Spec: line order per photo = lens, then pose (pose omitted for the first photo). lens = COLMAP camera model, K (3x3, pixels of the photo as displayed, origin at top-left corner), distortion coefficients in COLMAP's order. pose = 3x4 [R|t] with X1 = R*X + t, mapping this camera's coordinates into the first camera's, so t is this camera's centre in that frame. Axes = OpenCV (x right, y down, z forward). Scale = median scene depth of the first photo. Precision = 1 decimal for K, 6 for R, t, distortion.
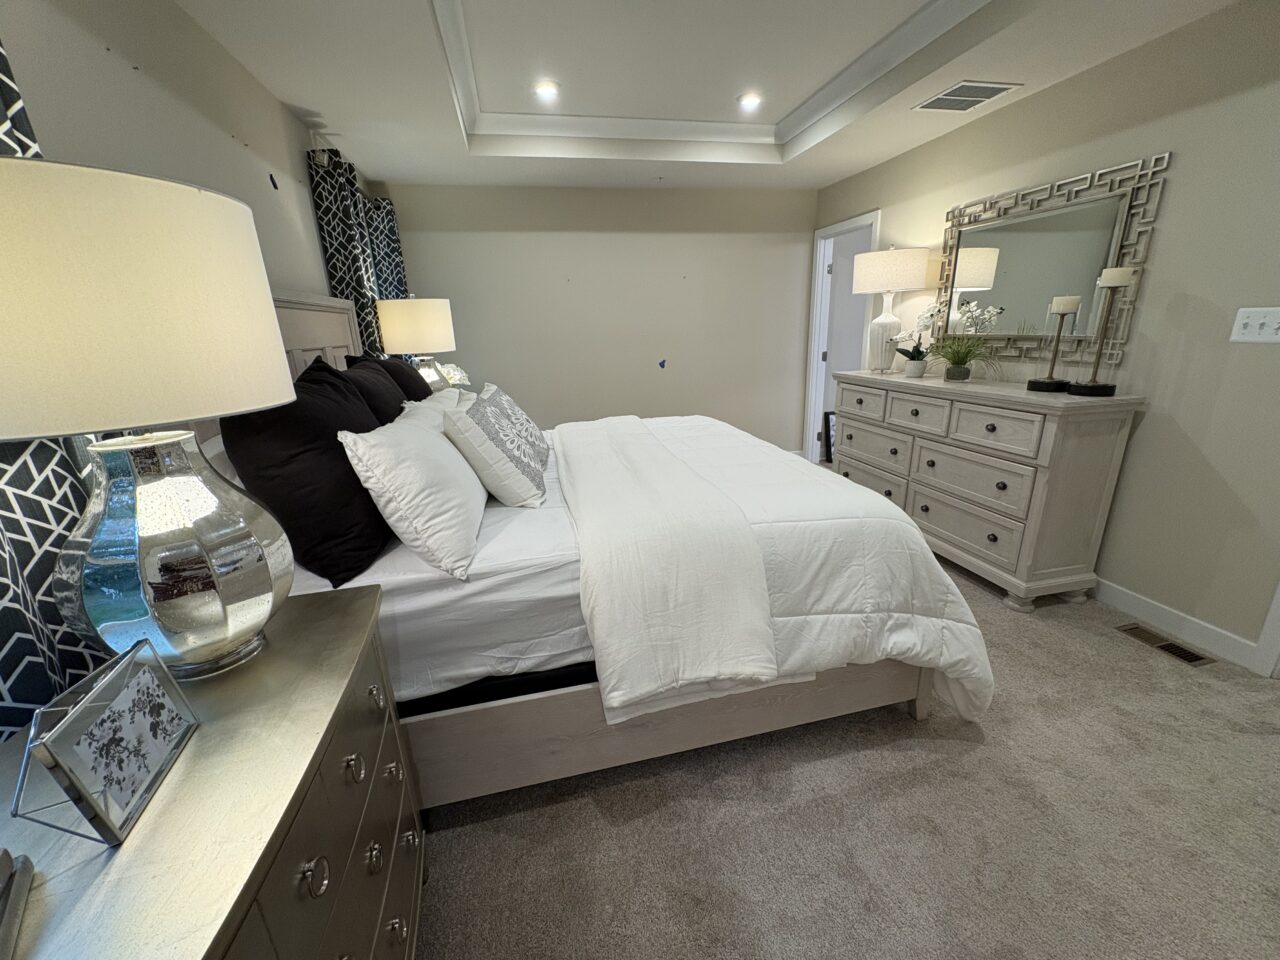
lens RADIAL K [[507.7, 0, 638.6], [0, 507.7, 486.6], [0, 0, 1]] dist [0.000646, -0.000318]
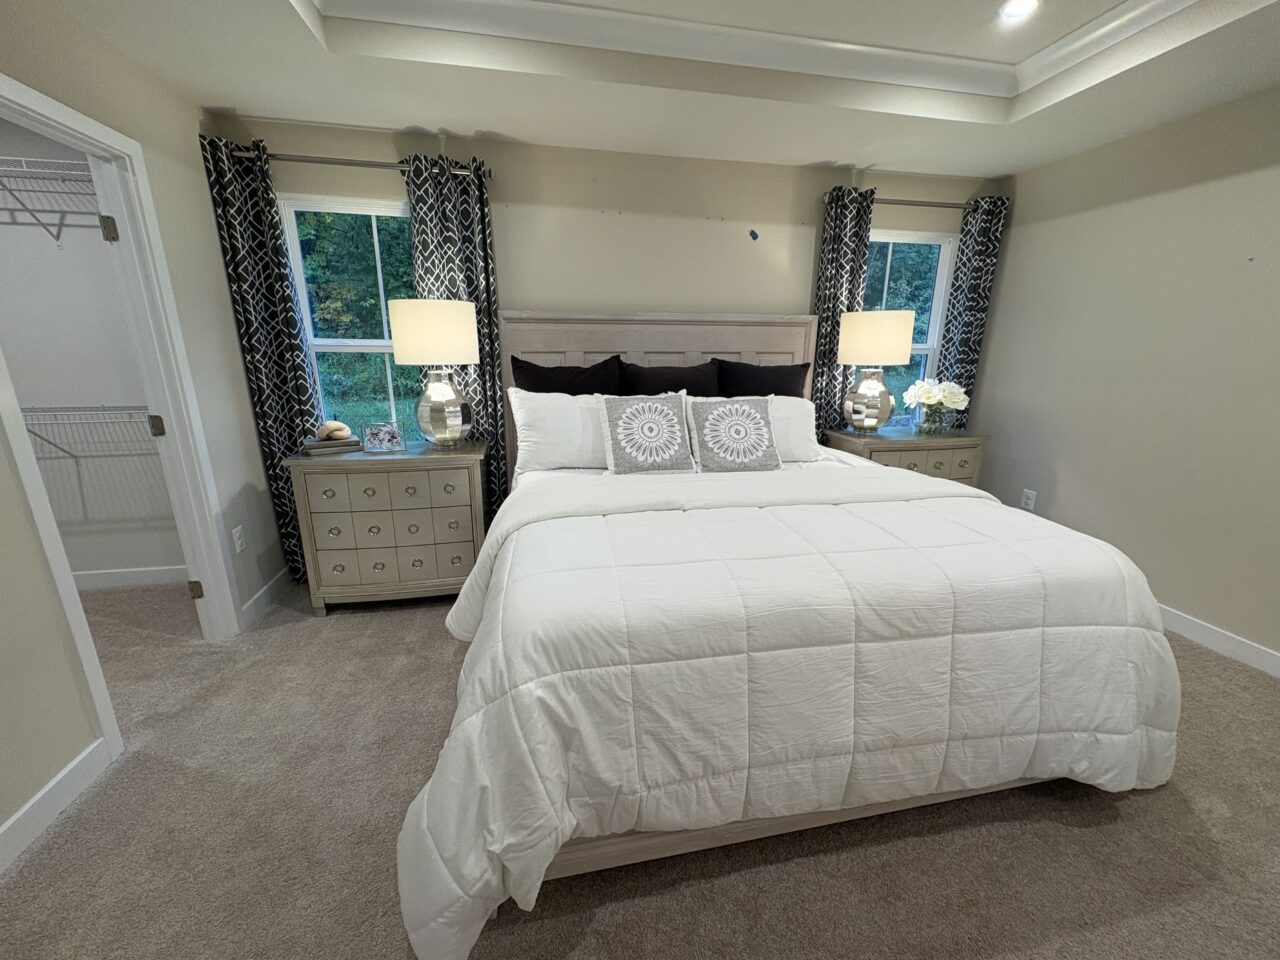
lens RADIAL K [[507.7, 0, 639.1], [0, 507.7, 477.8], [0, 0, 1]] dist [0.000646, -0.000318]
pose [[-0.033968, 0.295319, -0.954795, 0.719522], [-0.300887, 0.908001, 0.291550, -0.252603], [0.953055, 0.297189, 0.058015, 0.683043]]
